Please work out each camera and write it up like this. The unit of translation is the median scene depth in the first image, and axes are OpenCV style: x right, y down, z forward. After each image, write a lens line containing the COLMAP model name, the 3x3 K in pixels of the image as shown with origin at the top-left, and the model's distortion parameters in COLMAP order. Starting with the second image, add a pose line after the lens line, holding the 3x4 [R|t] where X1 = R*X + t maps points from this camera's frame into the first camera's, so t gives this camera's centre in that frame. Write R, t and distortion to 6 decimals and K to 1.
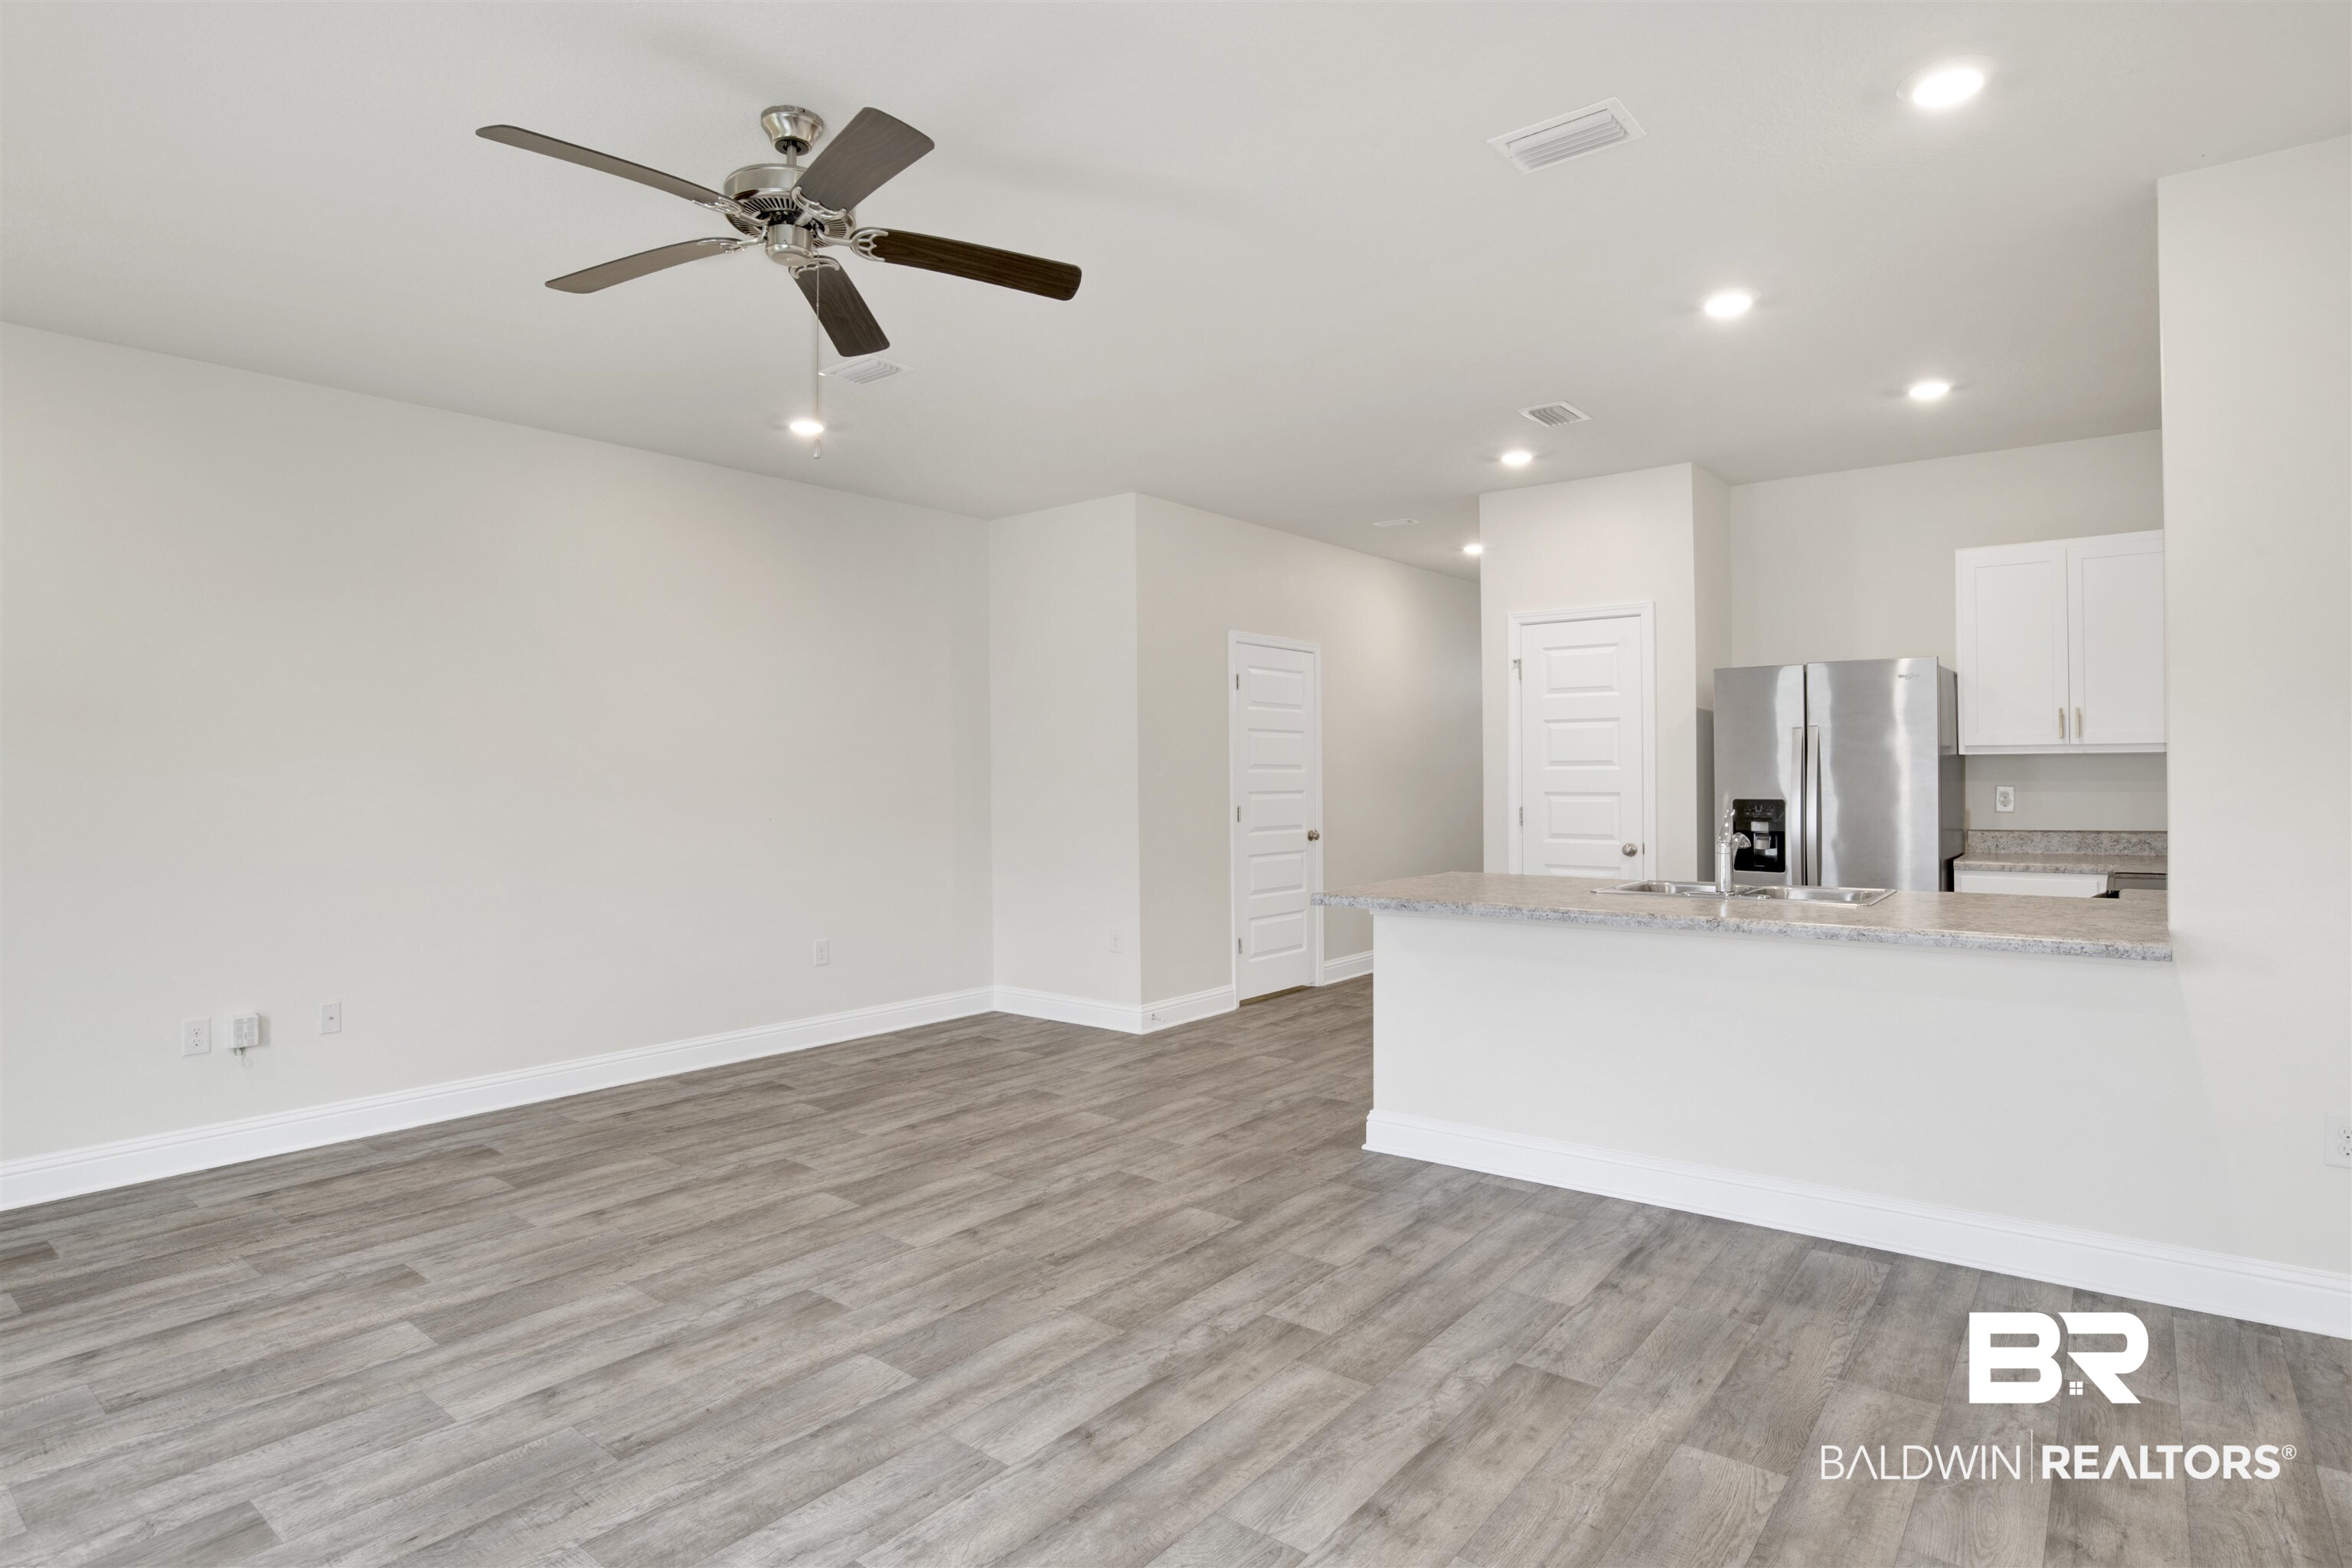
lens RADIAL K [[1227.9, 0, 1206.7], [0, 1227.9, 754.9], [0, 0, 1]] dist [-0.063299, 0.018100]
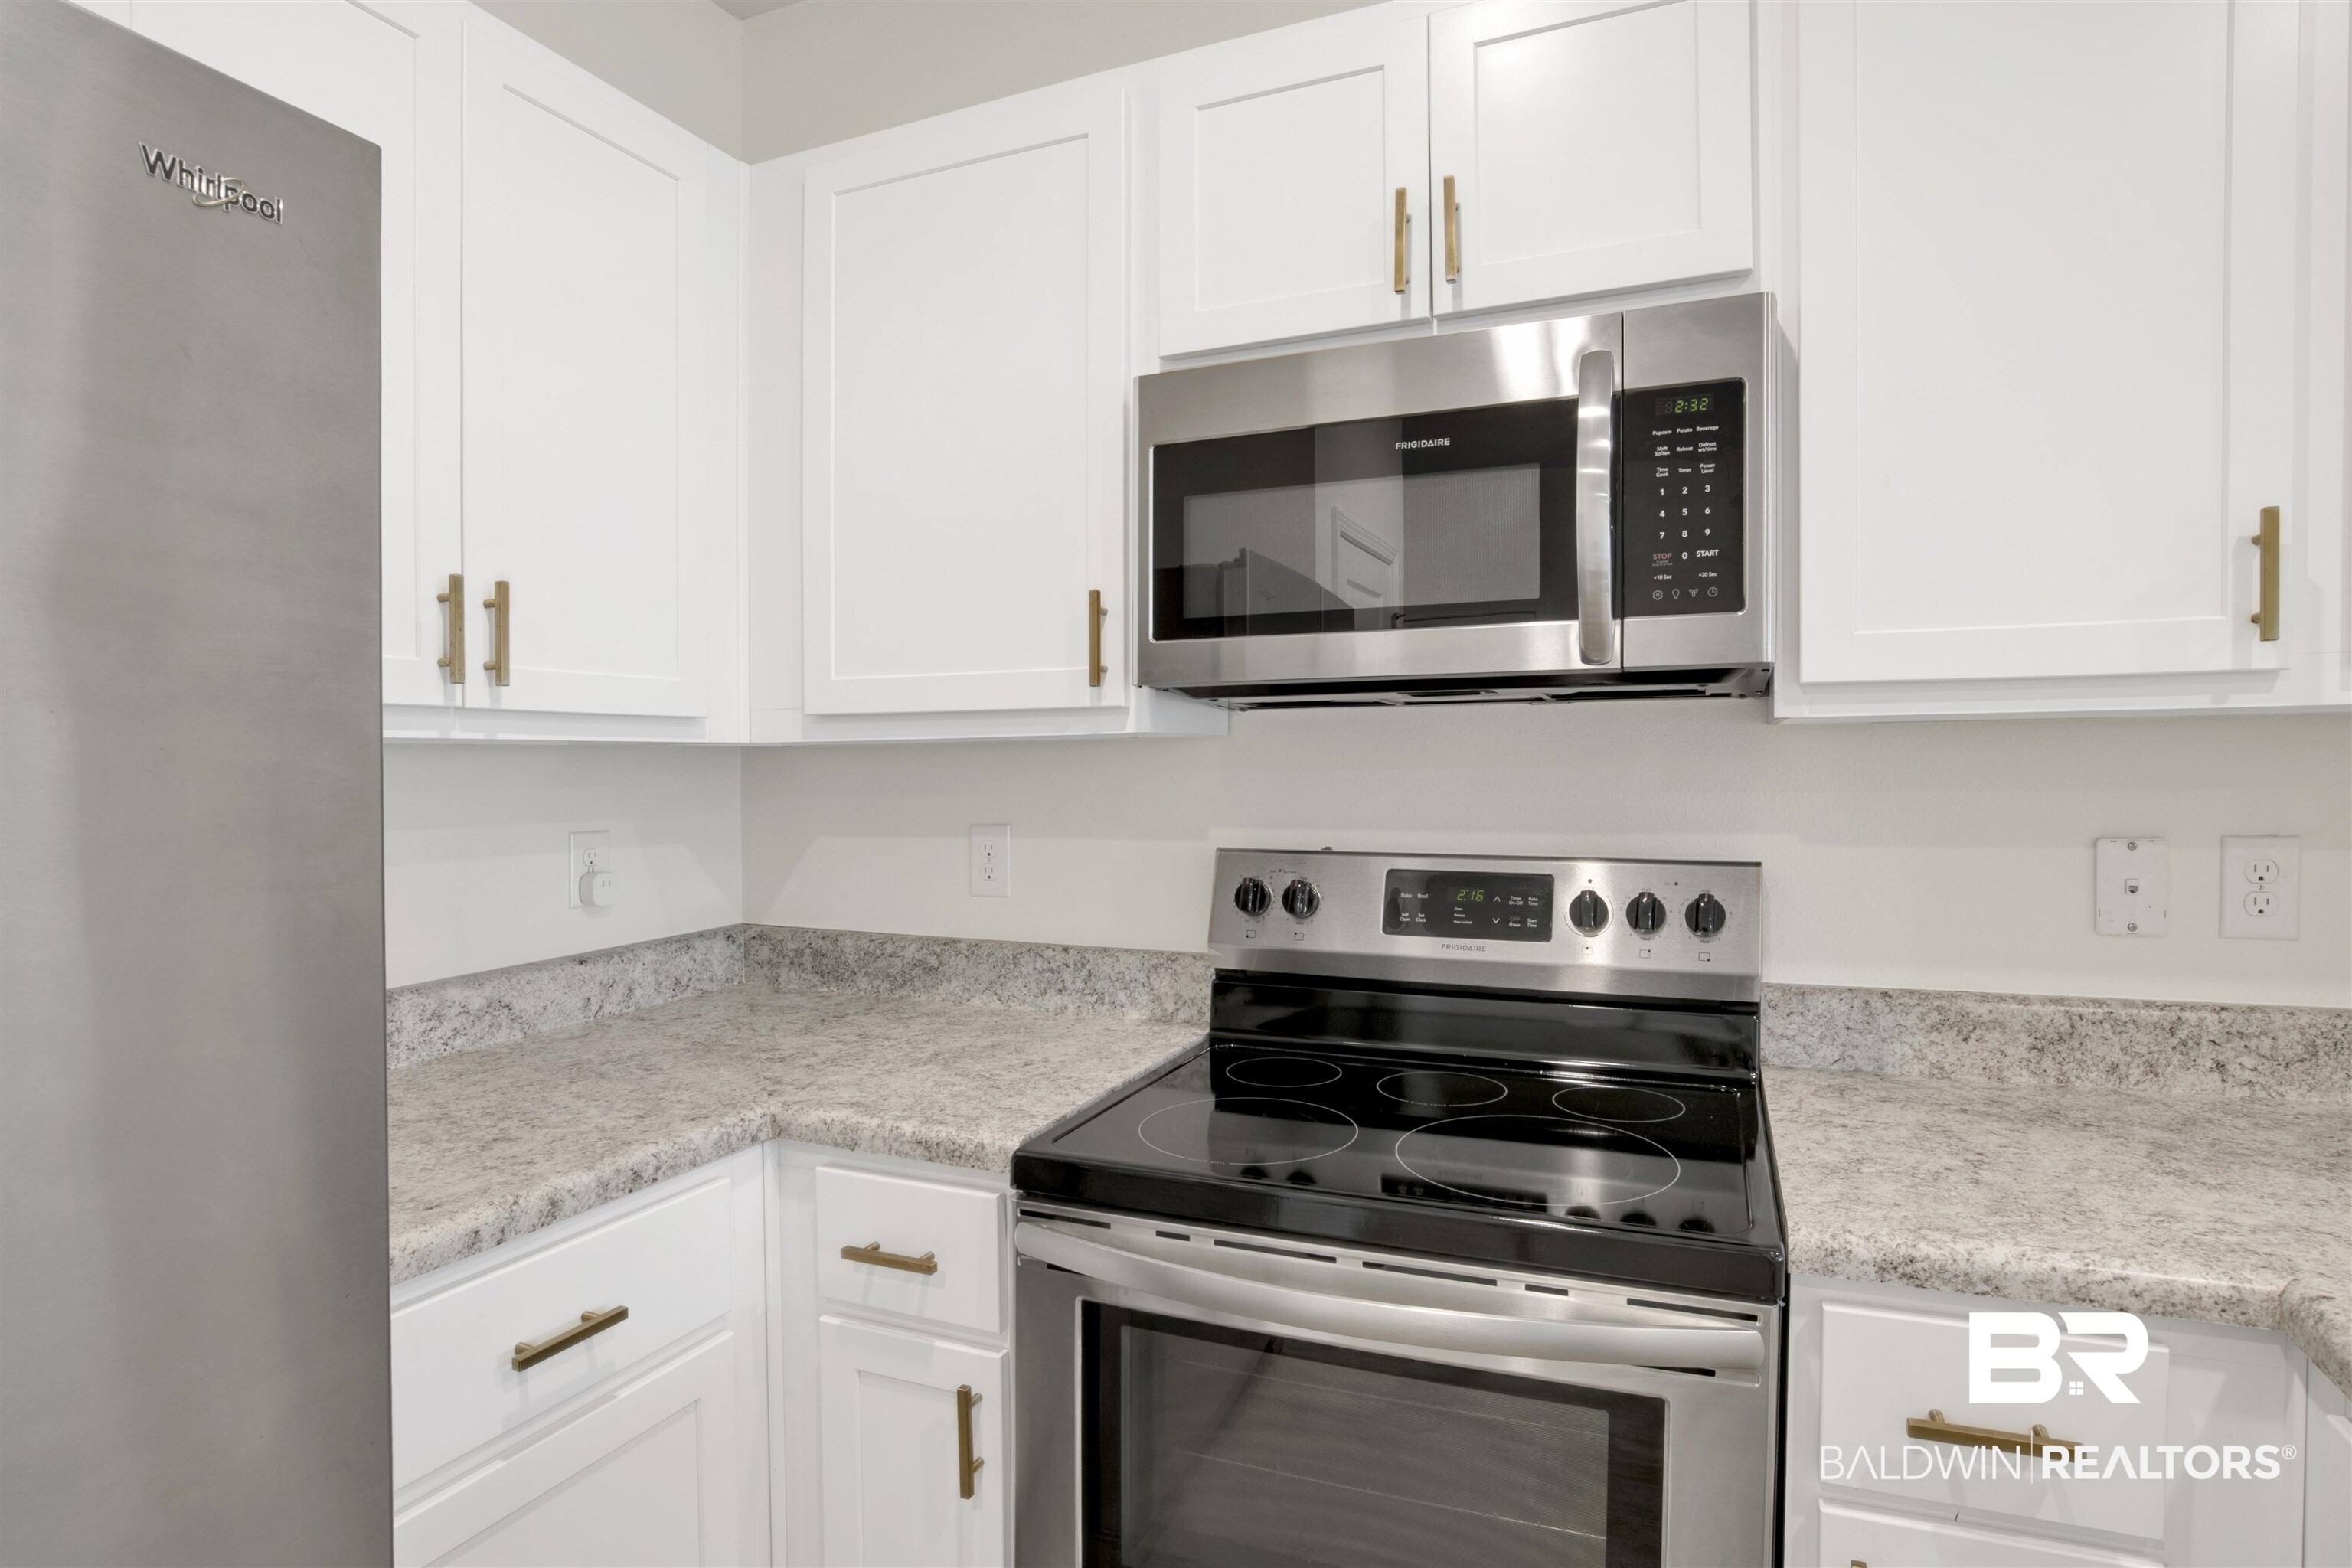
lens RADIAL K [[1227.9, 0, 1204.6], [0, 1227.9, 773.1], [0, 0, 1]] dist [-0.063299, 0.018100]
pose [[-0.265397, 0.006485, 0.964118, 0.545360], [-0.000650, 0.999976, -0.006905, 0.011637], [-0.964139, -0.002459, -0.265386, 1.216926]]
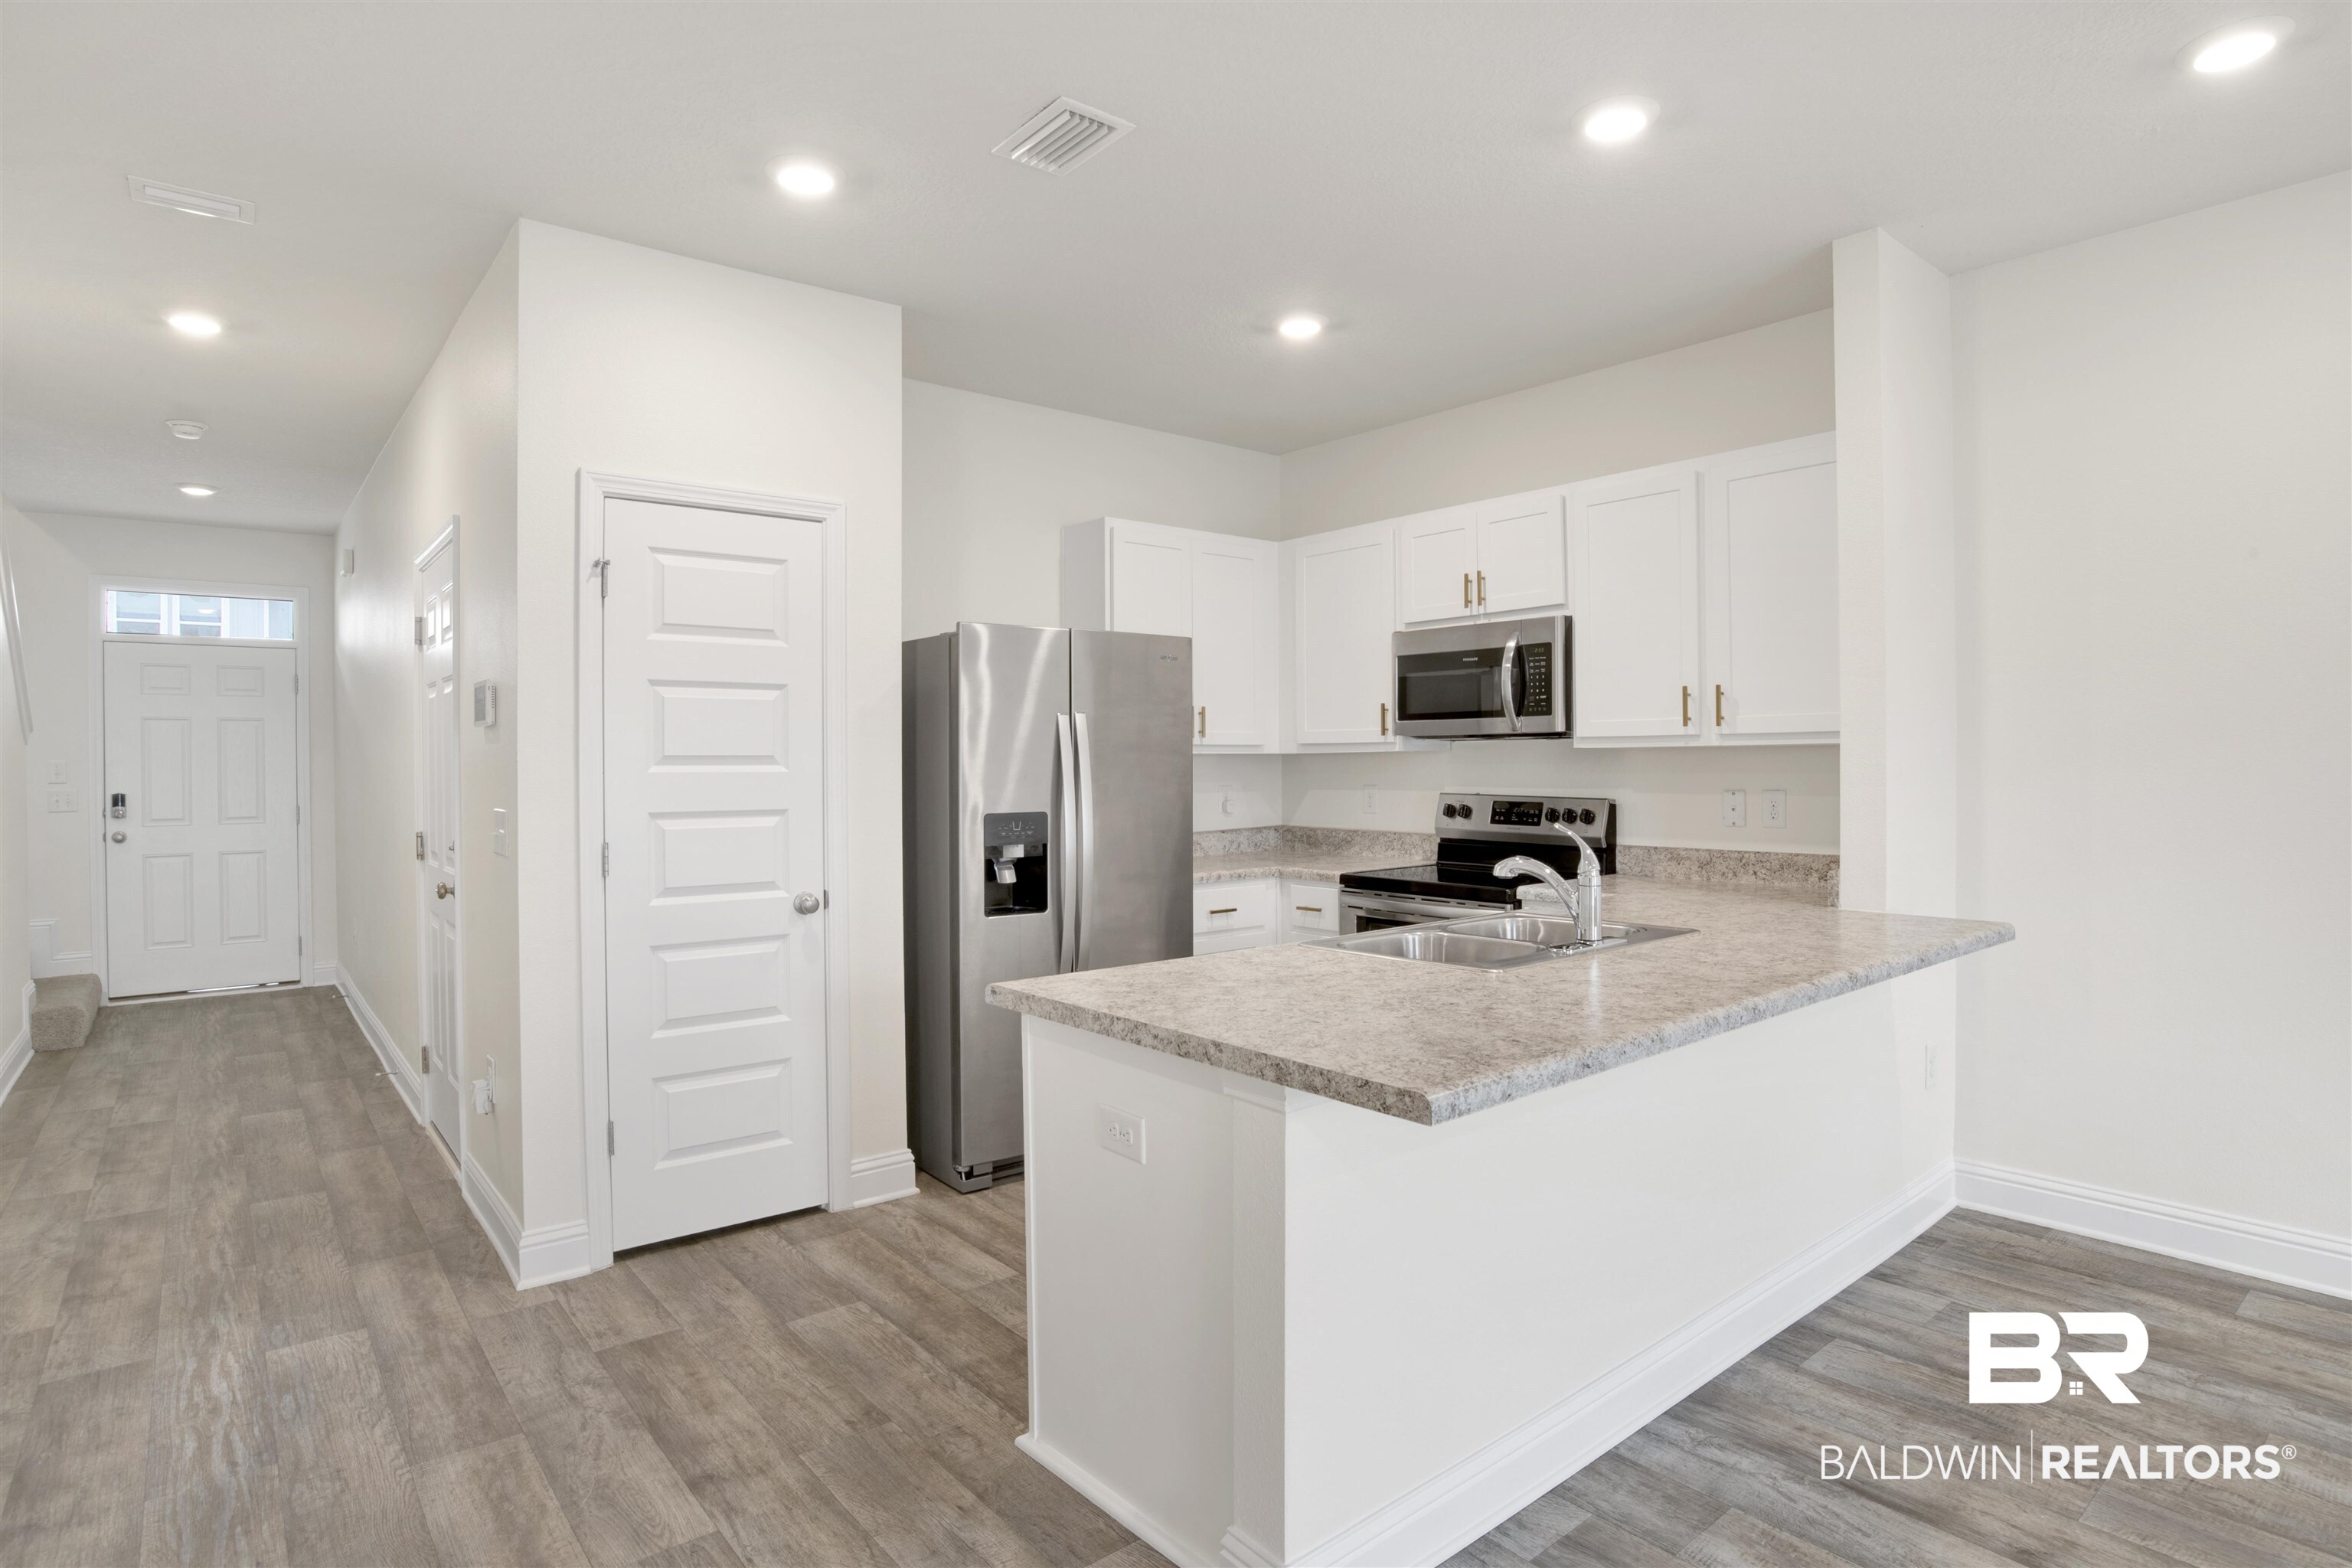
lens RADIAL K [[1227.9, 0, 1184.8], [0, 1227.9, 749.1], [0, 0, 1]] dist [-0.063299, 0.018100]
pose [[0.220644, 0.016369, 0.975217, -0.319044], [-0.007848, 0.999857, -0.015007, 0.013432], [-0.975323, -0.004342, 0.220741, 1.059446]]
